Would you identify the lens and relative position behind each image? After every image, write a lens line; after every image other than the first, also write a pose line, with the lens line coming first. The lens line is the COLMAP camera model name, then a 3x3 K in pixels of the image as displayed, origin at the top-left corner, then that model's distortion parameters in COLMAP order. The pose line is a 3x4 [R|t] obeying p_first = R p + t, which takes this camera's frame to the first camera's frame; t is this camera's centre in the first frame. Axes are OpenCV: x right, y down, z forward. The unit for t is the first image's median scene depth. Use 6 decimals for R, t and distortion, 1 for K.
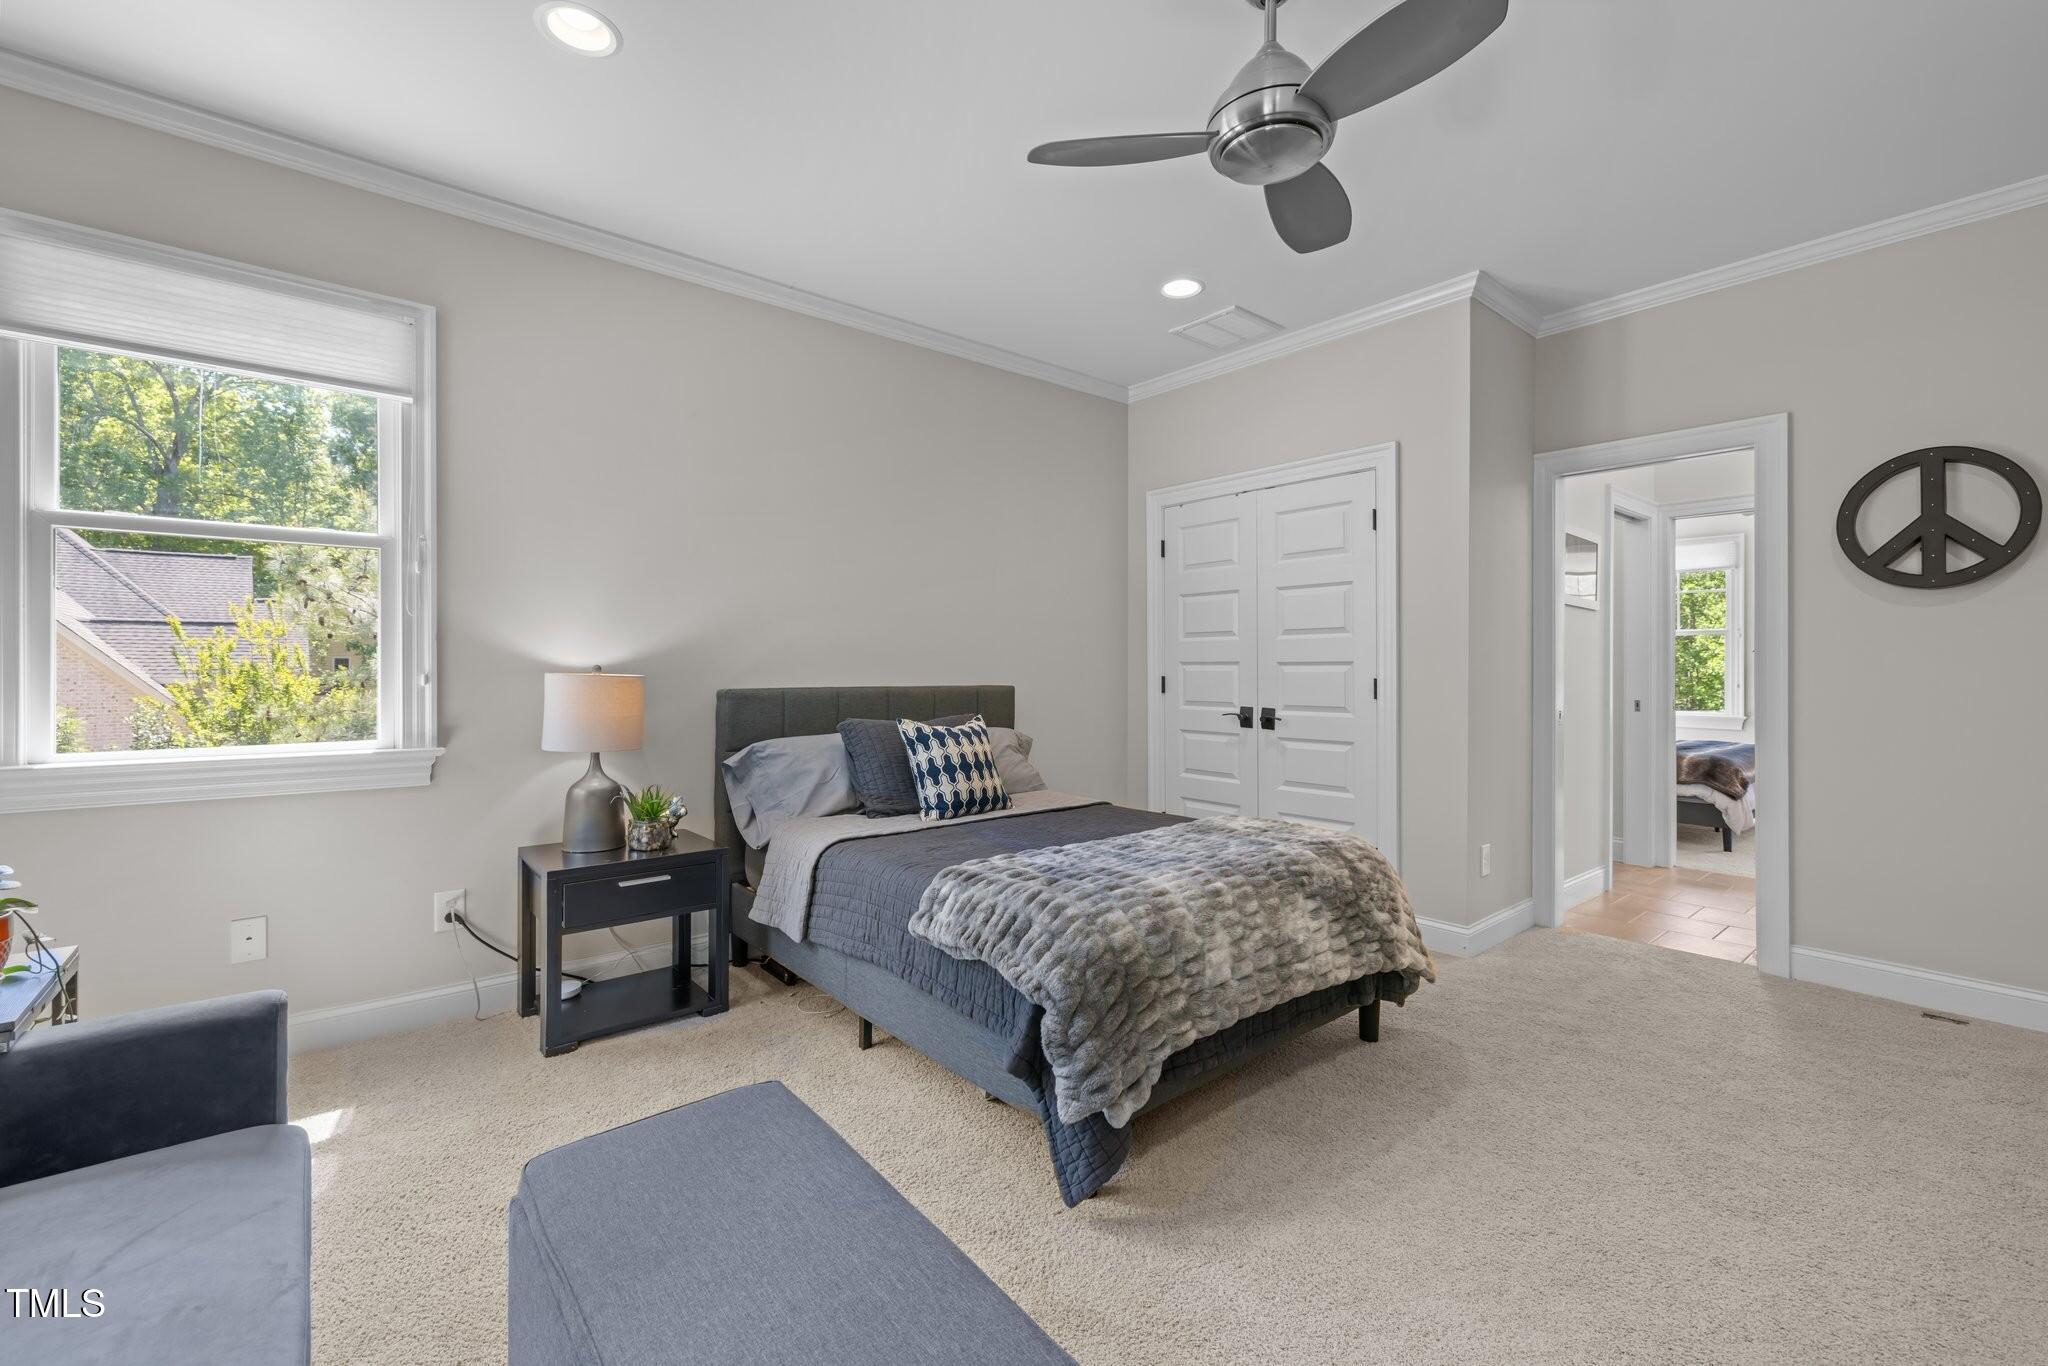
lens RADIAL K [[850.8, 0, 1024.0], [0, 850.8, 683.0], [0, 0, 1]] dist [0.000274, 0.000038]
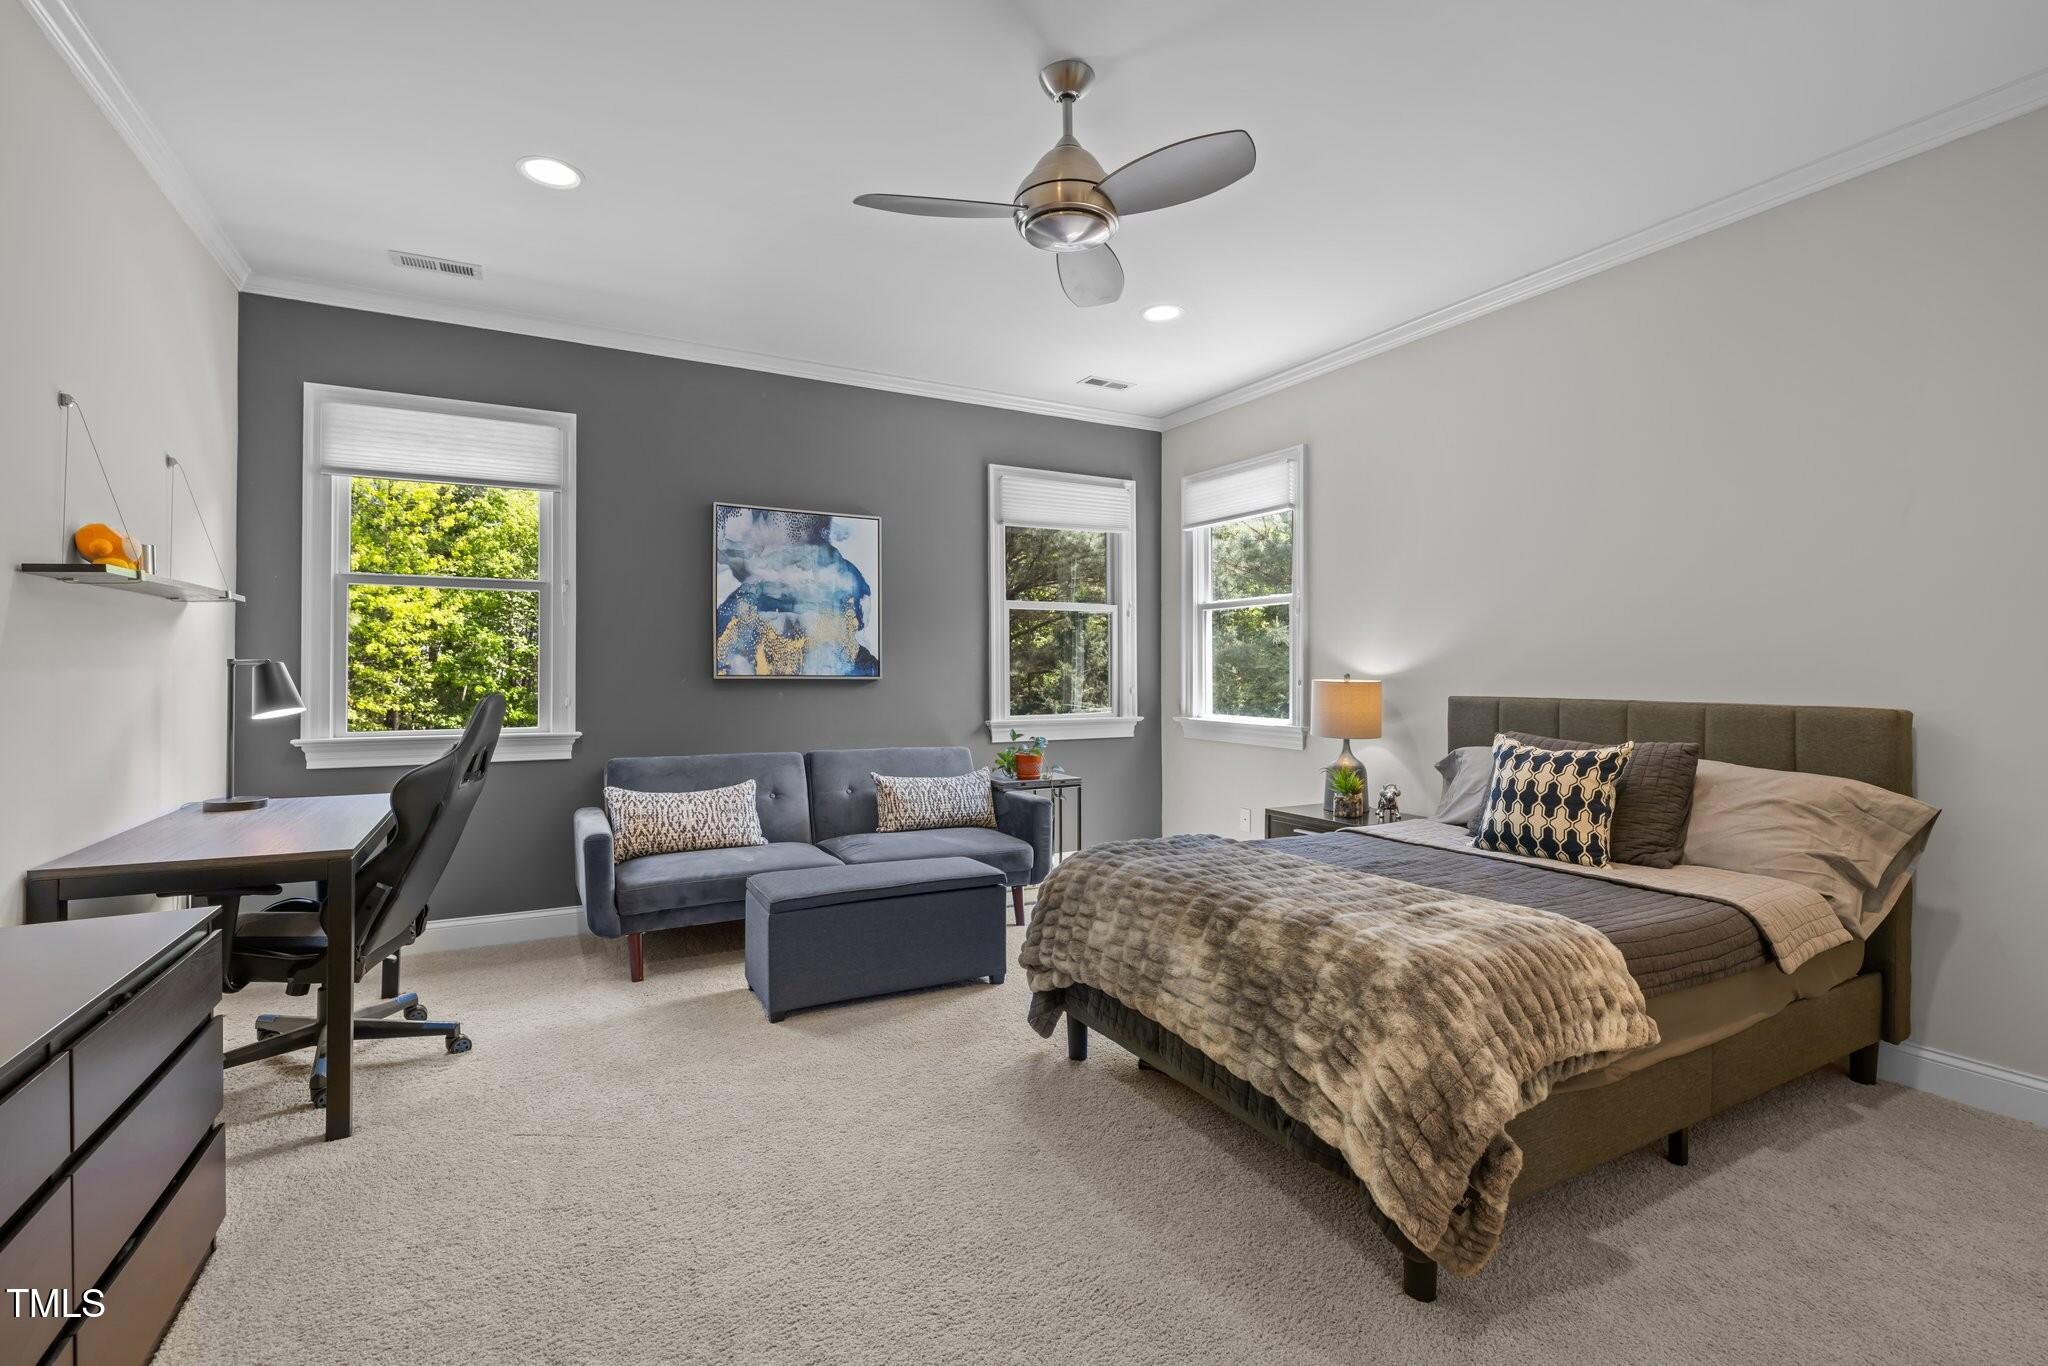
lens RADIAL K [[927.7, 0, 1024.0], [0, 927.7, 683.0], [0, 0, 1]] dist [-0.000056, 0.000002]
pose [[-0.199093, 0.007079, -0.979955, 0.907831], [-0.021138, 0.999710, 0.011517, -0.009335], [0.979753, 0.023007, -0.198885, 0.711503]]
